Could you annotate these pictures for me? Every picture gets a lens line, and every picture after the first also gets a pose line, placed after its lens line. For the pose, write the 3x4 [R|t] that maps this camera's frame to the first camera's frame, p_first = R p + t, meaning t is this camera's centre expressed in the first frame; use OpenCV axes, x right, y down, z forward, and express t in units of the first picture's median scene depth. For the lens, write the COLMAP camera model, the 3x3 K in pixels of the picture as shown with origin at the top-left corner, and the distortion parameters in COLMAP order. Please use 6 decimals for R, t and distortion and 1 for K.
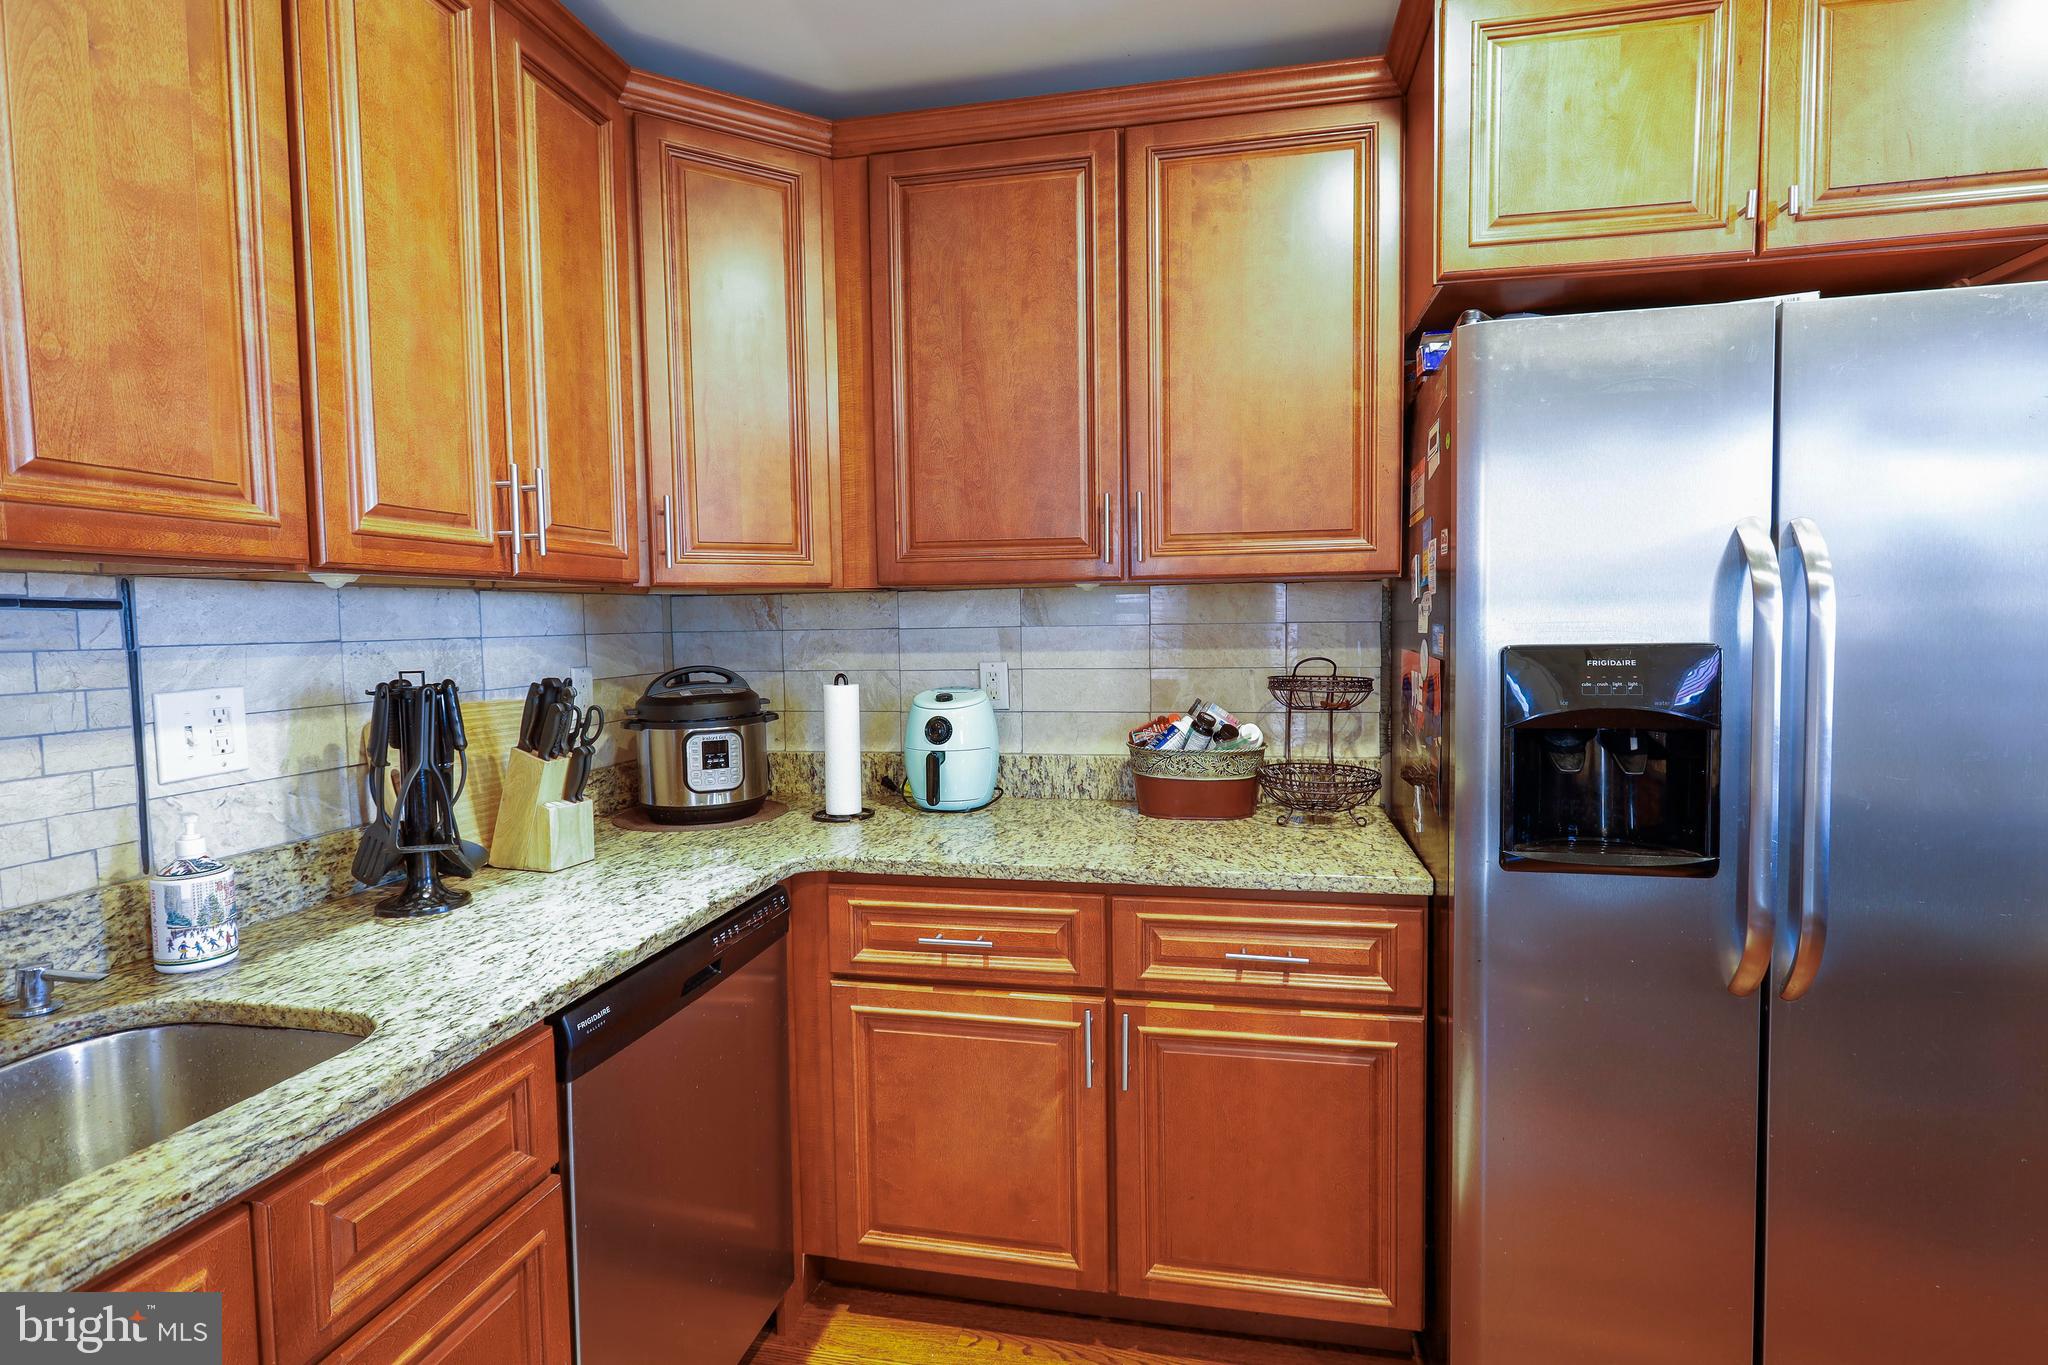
lens RADIAL K [[990.1, 0, 1040.7], [0, 990.1, 673.8], [0, 0, 1]] dist [-0.003072, 0.001777]
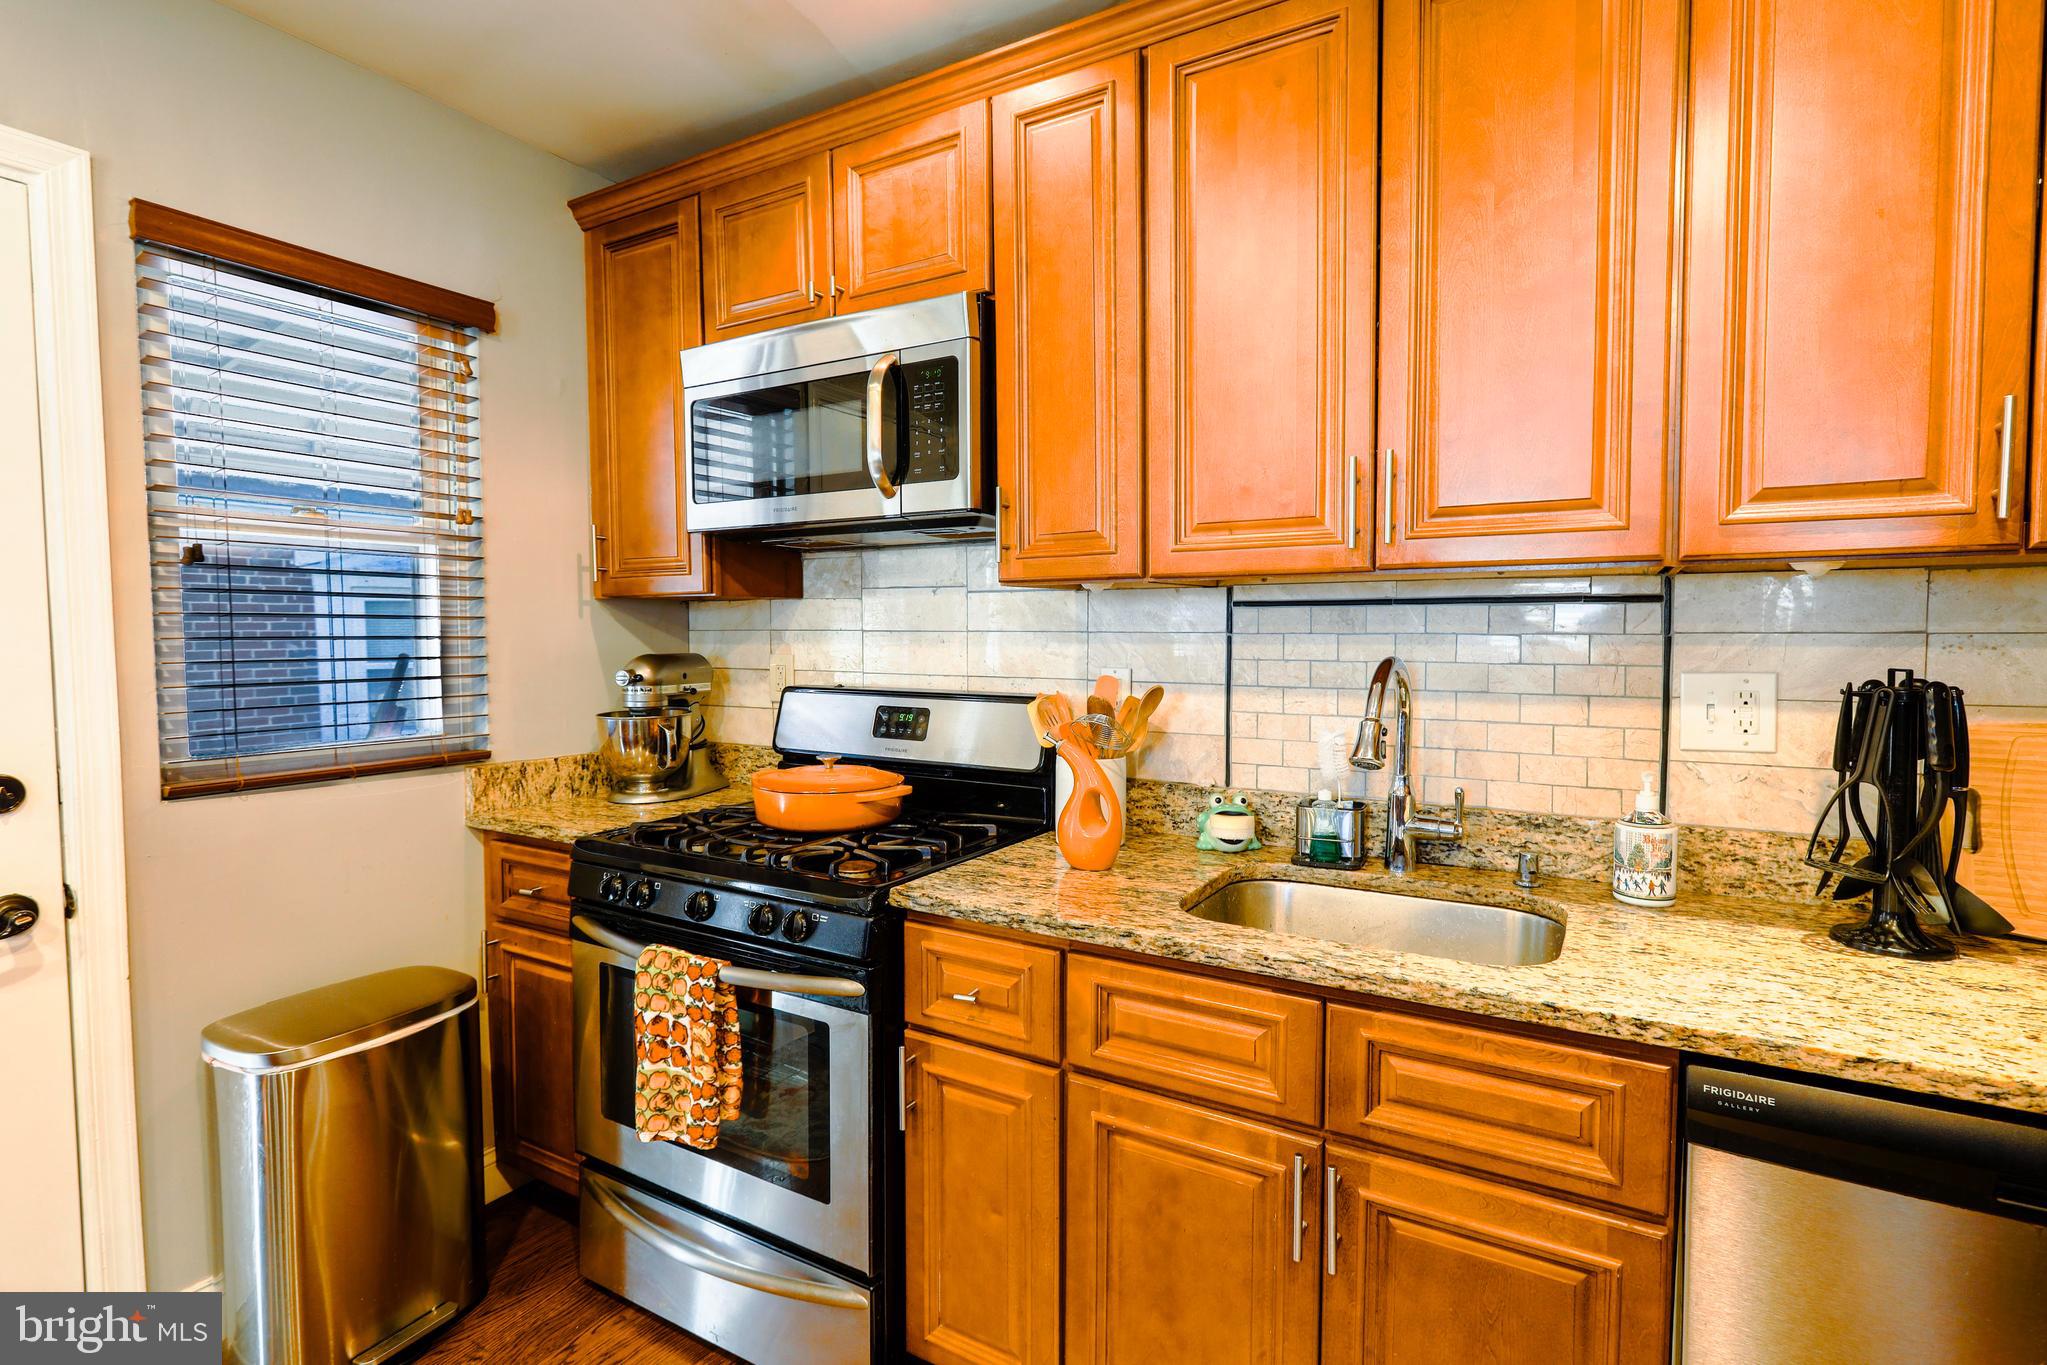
lens RADIAL K [[989.6, 0, 1037.7], [0, 989.6, 681.9], [0, 0, 1]] dist [-0.003072, 0.001777]
pose [[-0.330111, 0.070548, -0.941302, 0.484861], [-0.039150, 0.995322, 0.088327, -0.044630], [0.943130, 0.066010, -0.325805, 0.679611]]
